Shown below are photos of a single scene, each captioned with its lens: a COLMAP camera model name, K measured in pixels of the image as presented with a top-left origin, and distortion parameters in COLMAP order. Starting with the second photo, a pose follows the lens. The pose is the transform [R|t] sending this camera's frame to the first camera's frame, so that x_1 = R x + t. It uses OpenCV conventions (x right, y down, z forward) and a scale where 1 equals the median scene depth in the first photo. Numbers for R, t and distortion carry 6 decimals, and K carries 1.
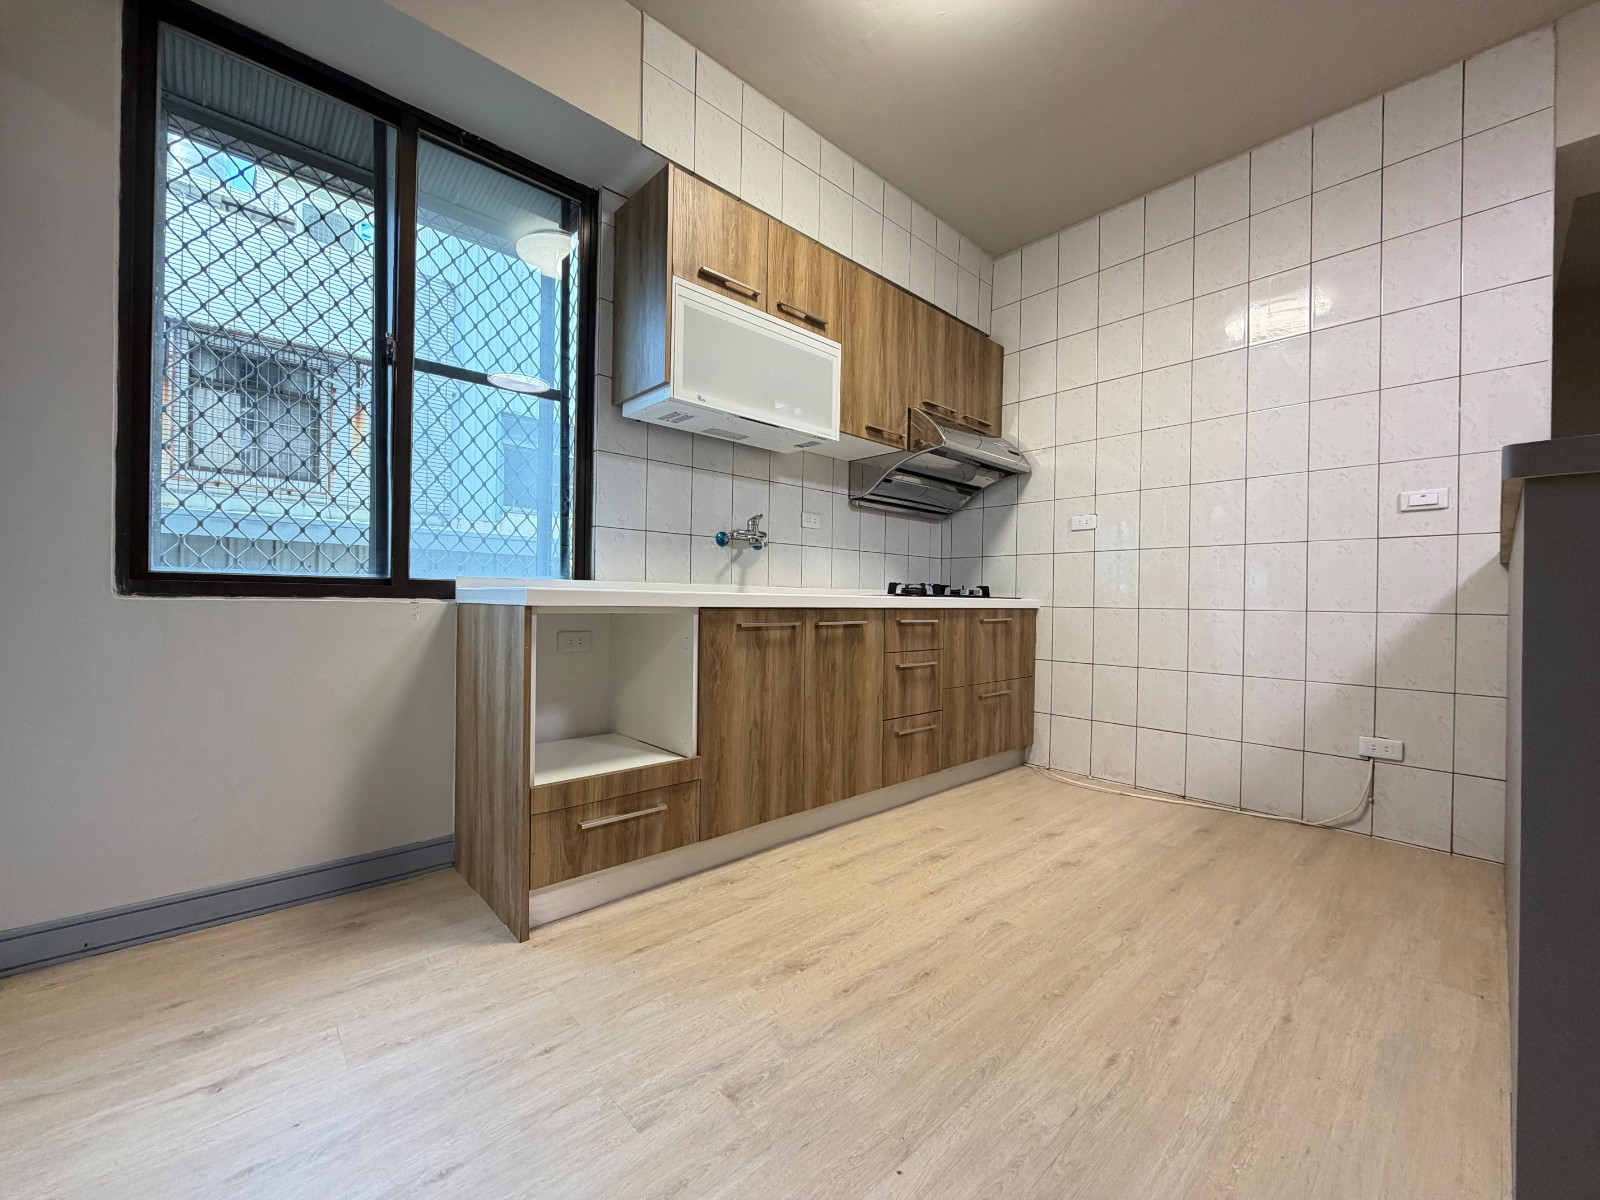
lens RADIAL K [[634.0, 0, 793.7], [0, 634.0, 601.3], [0, 0, 1]] dist [-0.000117, -0.000135]
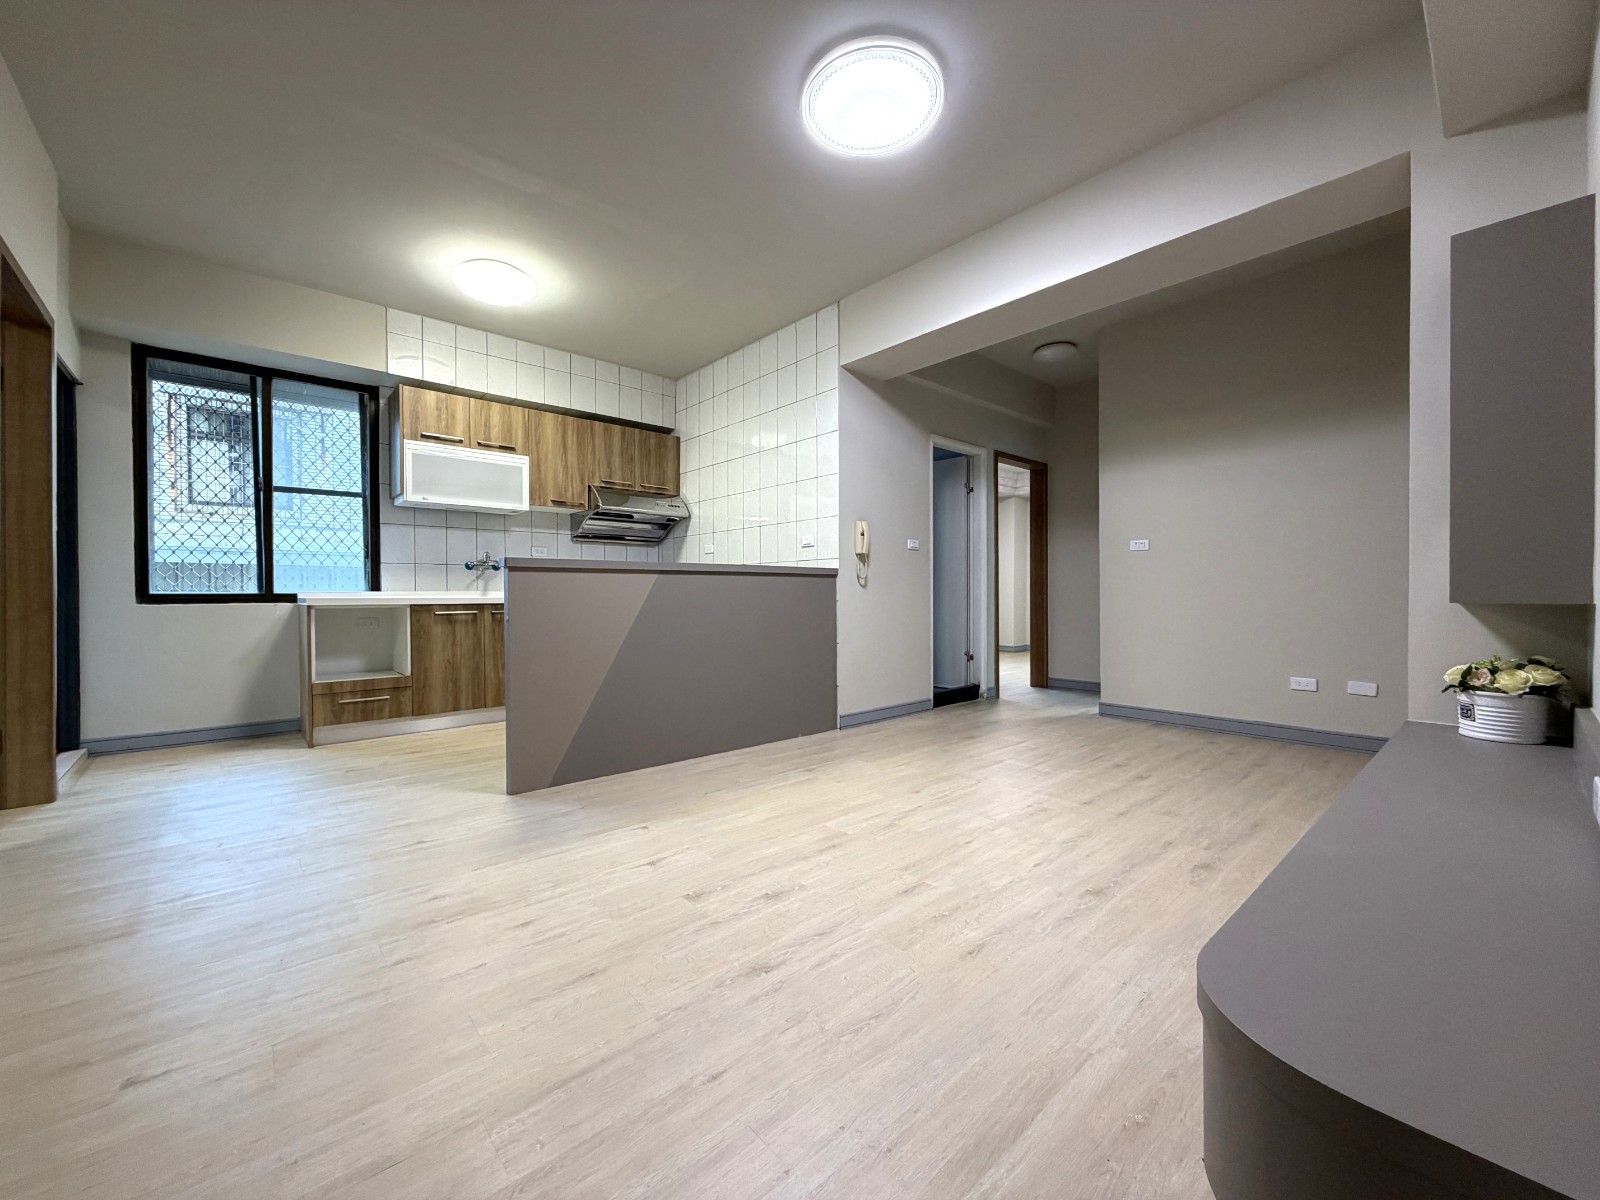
lens RADIAL K [[634.0, 0, 793.7], [0, 634.0, 601.3], [0, 0, 1]] dist [-0.000117, -0.000135]
pose [[0.999707, -0.018045, -0.016153, 0.987353], [0.018206, 0.999785, 0.009875, 0.000799], [0.015971, -0.010166, 0.999821, -0.919539]]
